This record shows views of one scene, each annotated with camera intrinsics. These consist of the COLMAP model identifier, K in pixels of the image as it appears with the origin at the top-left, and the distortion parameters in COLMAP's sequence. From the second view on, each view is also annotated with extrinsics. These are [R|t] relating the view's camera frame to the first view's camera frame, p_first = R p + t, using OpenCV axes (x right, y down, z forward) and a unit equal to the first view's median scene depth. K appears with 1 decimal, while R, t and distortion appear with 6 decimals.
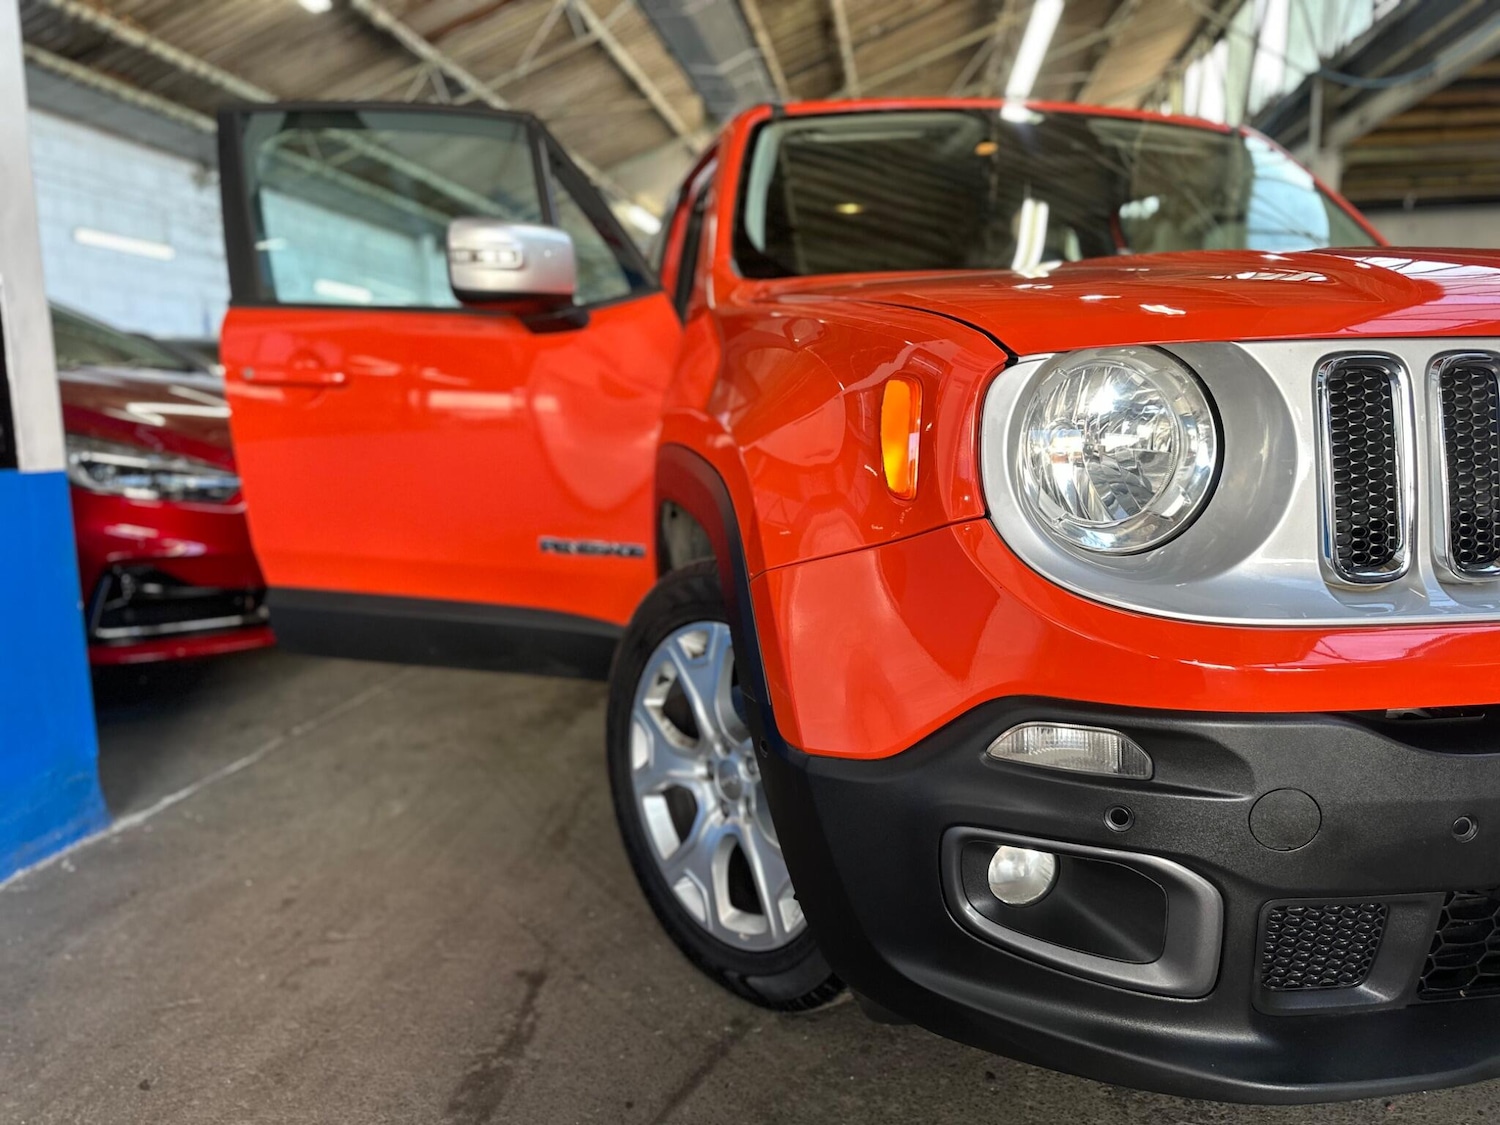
lens RADIAL K [[1067.0, 0, 753.3], [0, 1067.0, 561.0], [0, 0, 1]] dist [0.053197, -0.059455]
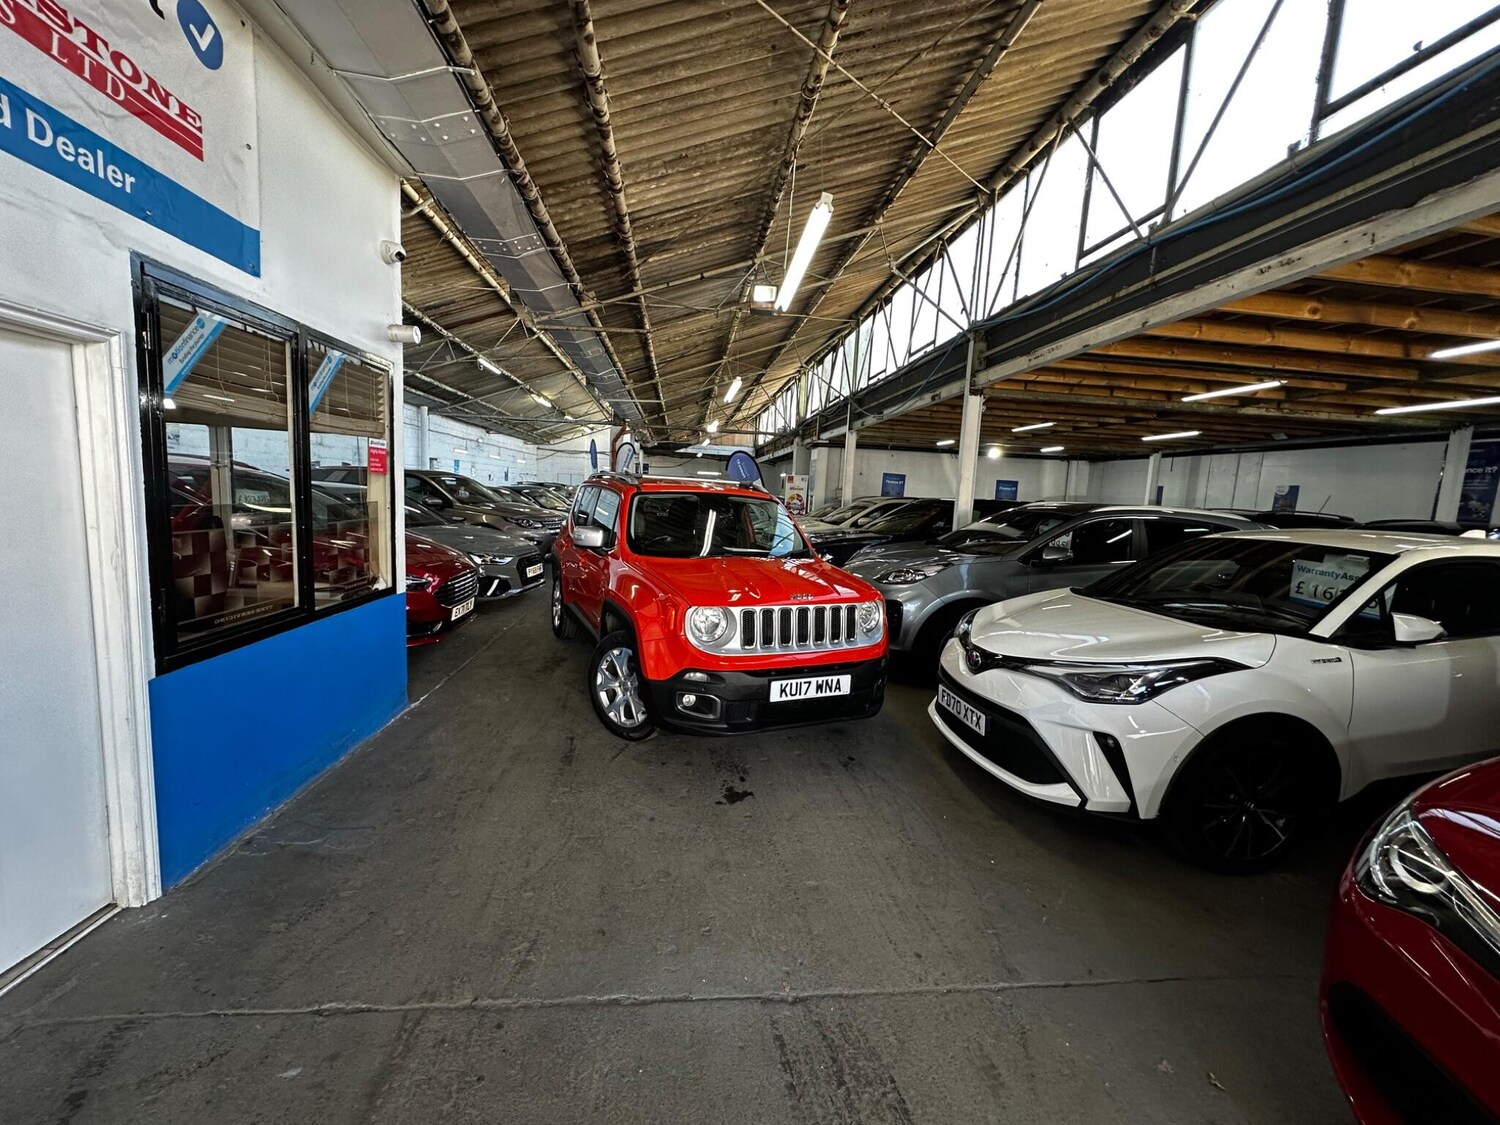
lens RADIAL K [[613.4, 0, 754.5], [0, 613.4, 561.0], [0, 0, 1]] dist [-0.000089, -0.000018]
pose [[0.963566, 0.038283, 0.264718, -0.194284], [-0.033387, 0.999179, -0.022969, -0.244732], [-0.265380, 0.013294, 0.964052, -1.446653]]
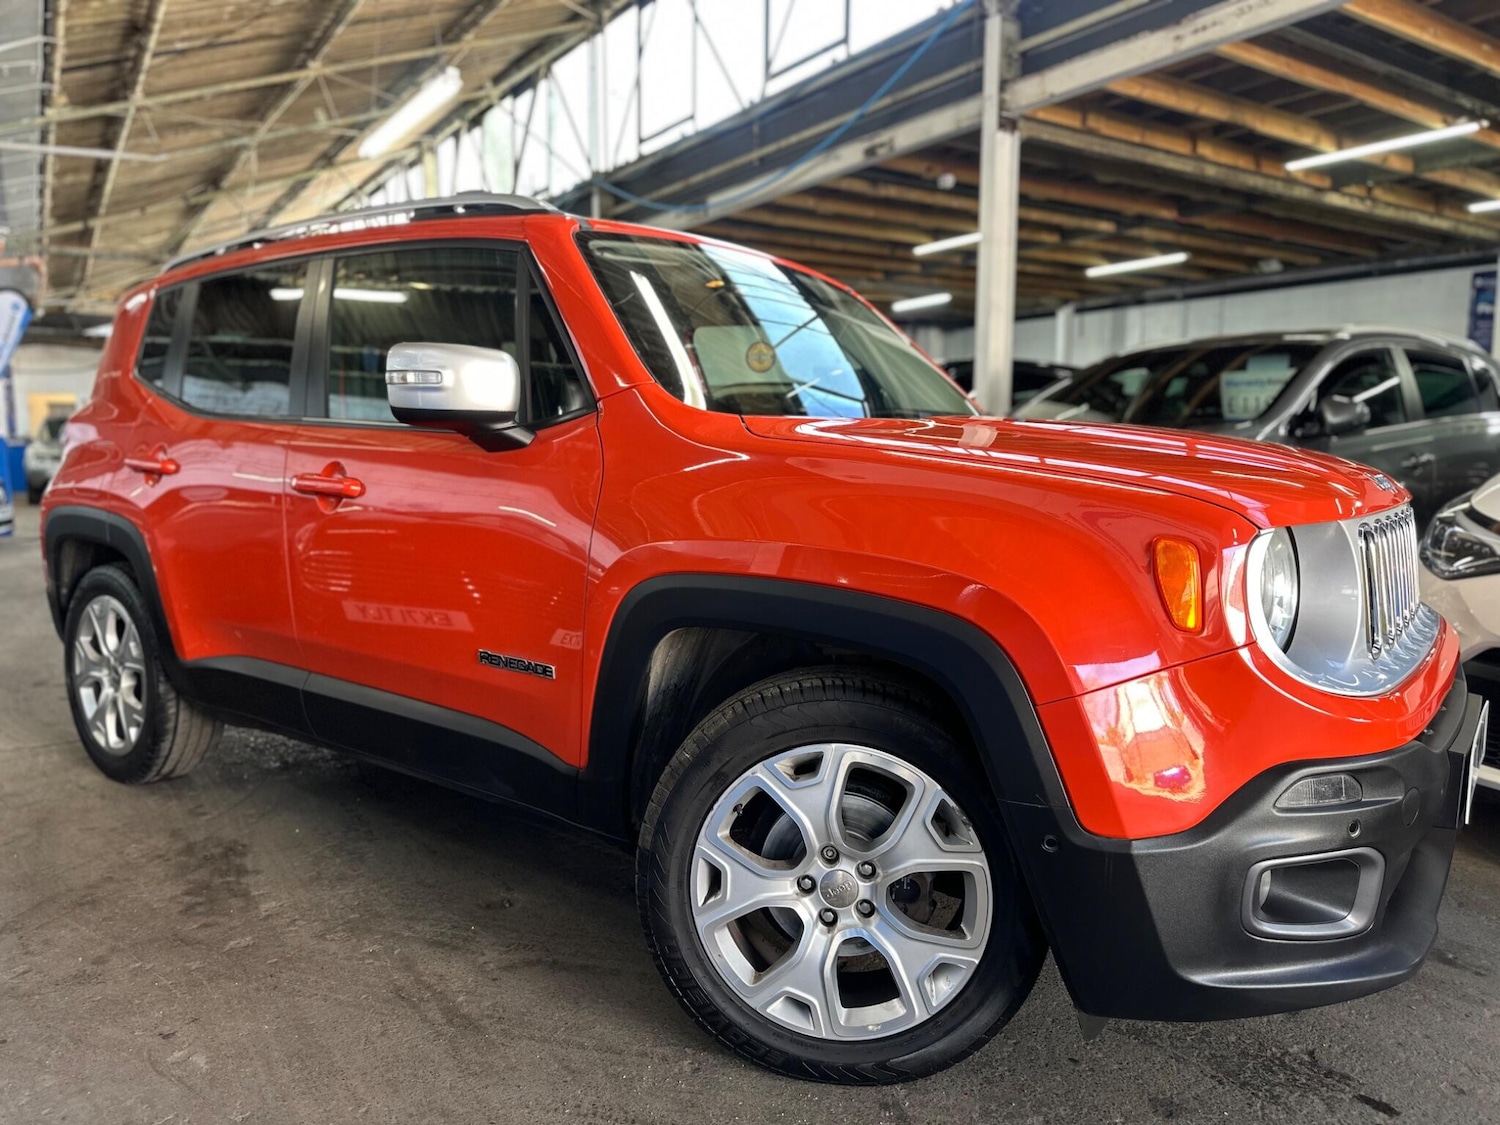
lens RADIAL K [[1067.0, 0, 753.3], [0, 1067.0, 561.0], [0, 0, 1]] dist [0.053197, -0.059455]
pose [[0.738018, -0.055609, 0.672486, -0.835117], [0.079412, 0.996831, -0.004721, -0.131081], [-0.670092, 0.056888, 0.740095, 0.252162]]
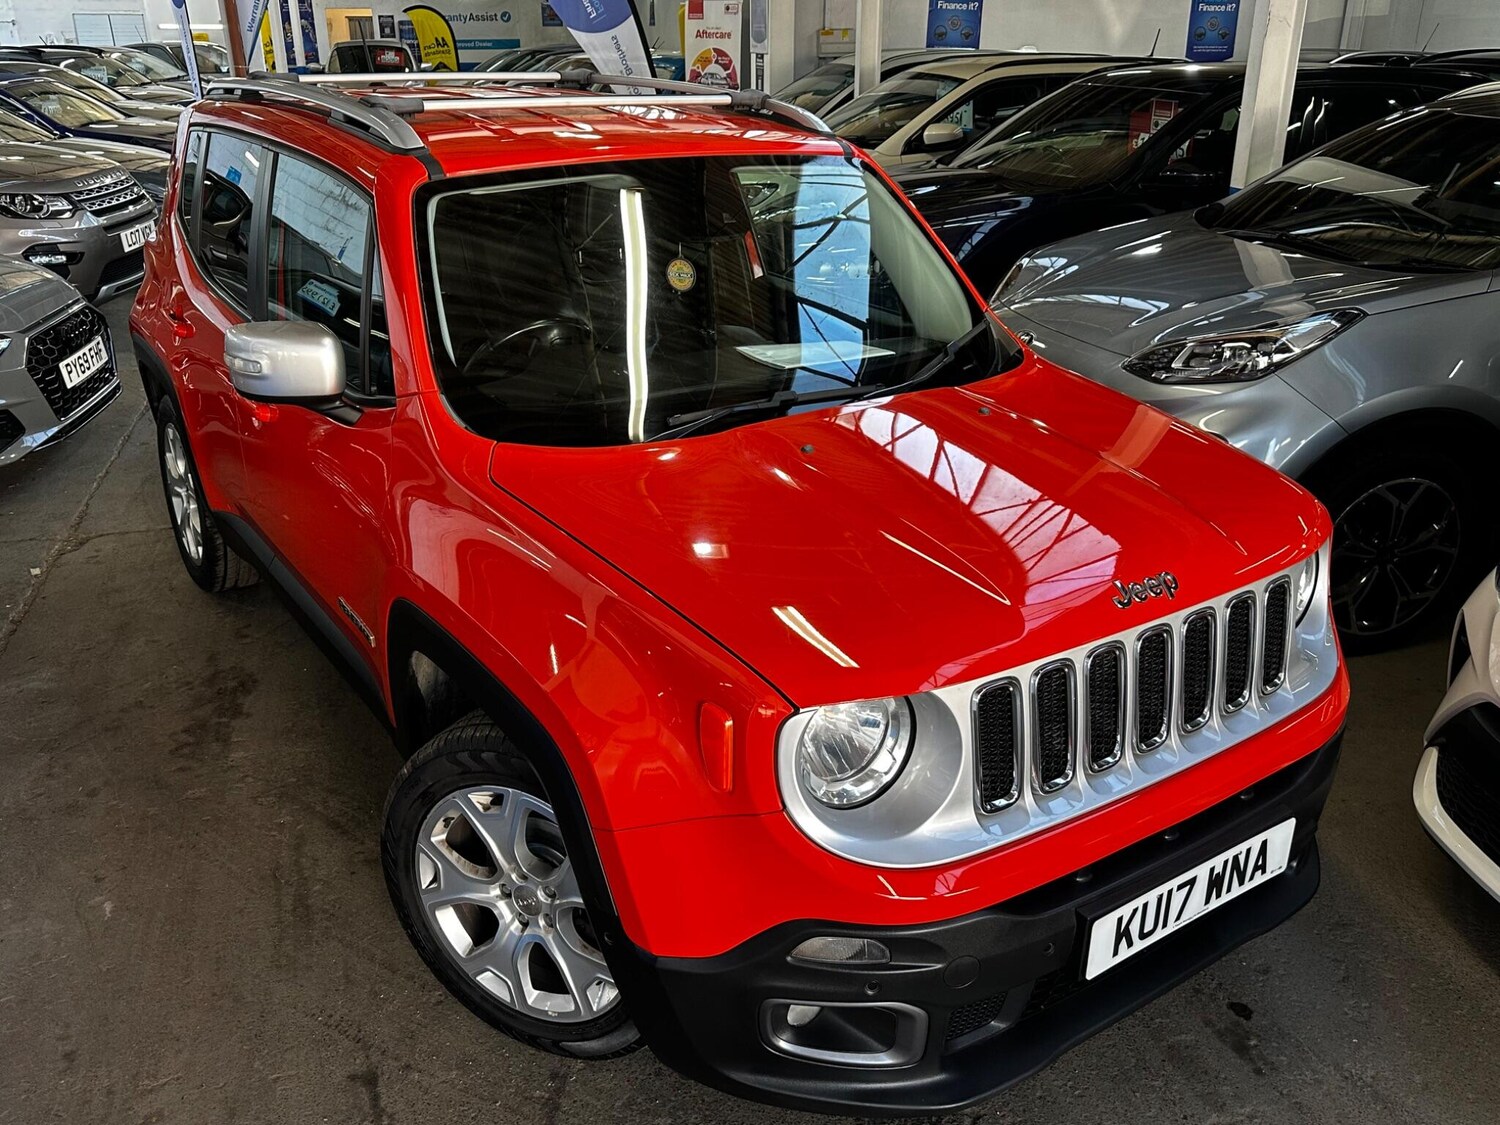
lens RADIAL K [[1276.0, 0, 759.8], [0, 1276.0, 553.0], [0, 0, 1]] dist [0.033655, -0.048768]
pose [[0.915037, -0.136095, 0.379719, -0.292116], [0.035689, 0.964987, 0.259858, -0.570049], [-0.401789, -0.224227, 0.887856, -0.319623]]
